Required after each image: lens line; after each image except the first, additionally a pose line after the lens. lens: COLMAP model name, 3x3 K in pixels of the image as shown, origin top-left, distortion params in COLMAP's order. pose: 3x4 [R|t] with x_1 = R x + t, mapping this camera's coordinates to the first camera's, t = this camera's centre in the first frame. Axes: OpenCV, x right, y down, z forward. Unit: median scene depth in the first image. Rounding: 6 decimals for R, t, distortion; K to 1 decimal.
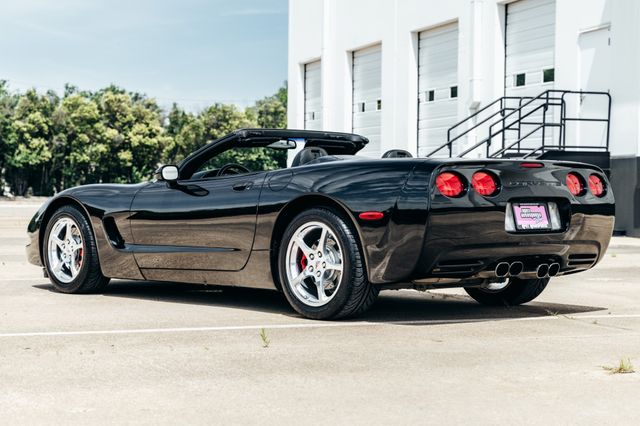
lens RADIAL K [[1381.4, 0, 320.0], [0, 1381.4, 213.0], [0, 0, 1]] dist [0.127129, 0.021114]
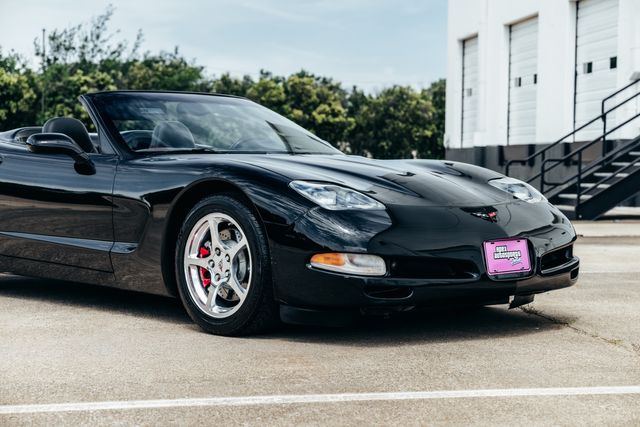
lens RADIAL K [[1235.5, 0, 322.6], [0, 1235.5, 214.9], [0, 0, 1]] dist [0.117775, 0.251314]
pose [[0.989903, 0.007372, -0.141558, 0.027204], [-0.004150, 0.999726, 0.023043, -0.003141], [0.141689, -0.022223, 0.989662, 0.163149]]
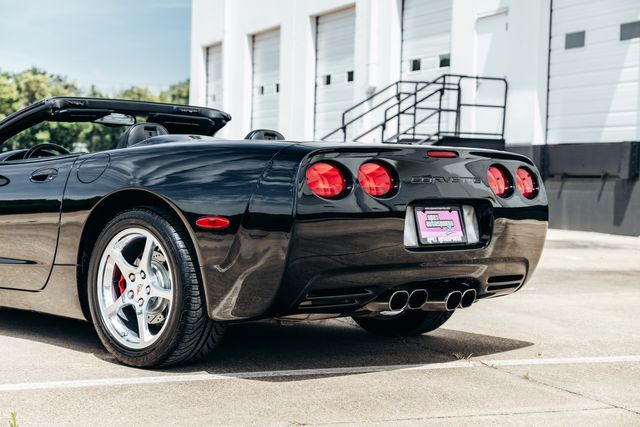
lens RADIAL K [[1235.5, 0, 322.6], [0, 1235.5, 214.9], [0, 0, 1]] dist [0.117775, 0.251314]
pose [[0.997246, 0.014881, 0.072654, 0.015890], [-0.016346, 0.999674, 0.019613, -0.005104], [-0.072338, -0.020746, 0.997164, 0.128447]]
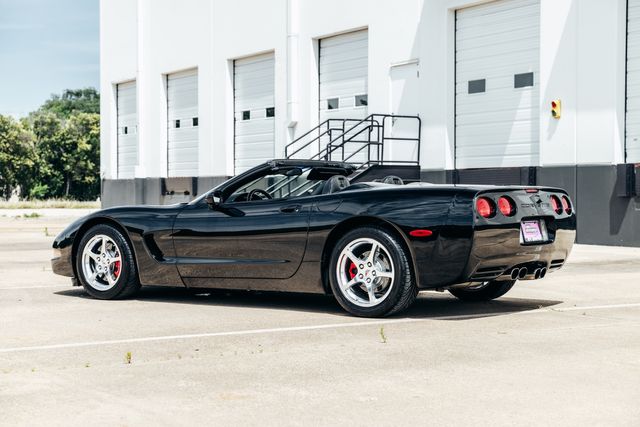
lens RADIAL K [[1219.8, 0, 320.0], [0, 1219.8, 213.5], [0, 0, 1]] dist [0.127770, 0.110766]
pose [[0.978478, -0.011747, 0.206016, -0.094527], [0.011202, 0.999930, 0.003811, -0.007216], [-0.206047, -0.001421, 0.978541, -0.020892]]
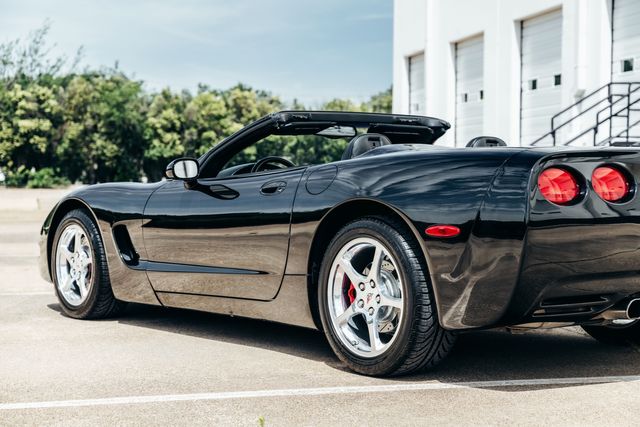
lens RADIAL K [[1235.5, 0, 322.6], [0, 1235.5, 214.9], [0, 0, 1]] dist [0.117775, 0.251314]
pose [[0.996003, -0.003453, -0.089251, 0.011046], [0.004653, 0.999901, 0.013243, -0.004976], [0.089196, -0.013605, 0.995921, 0.128649]]
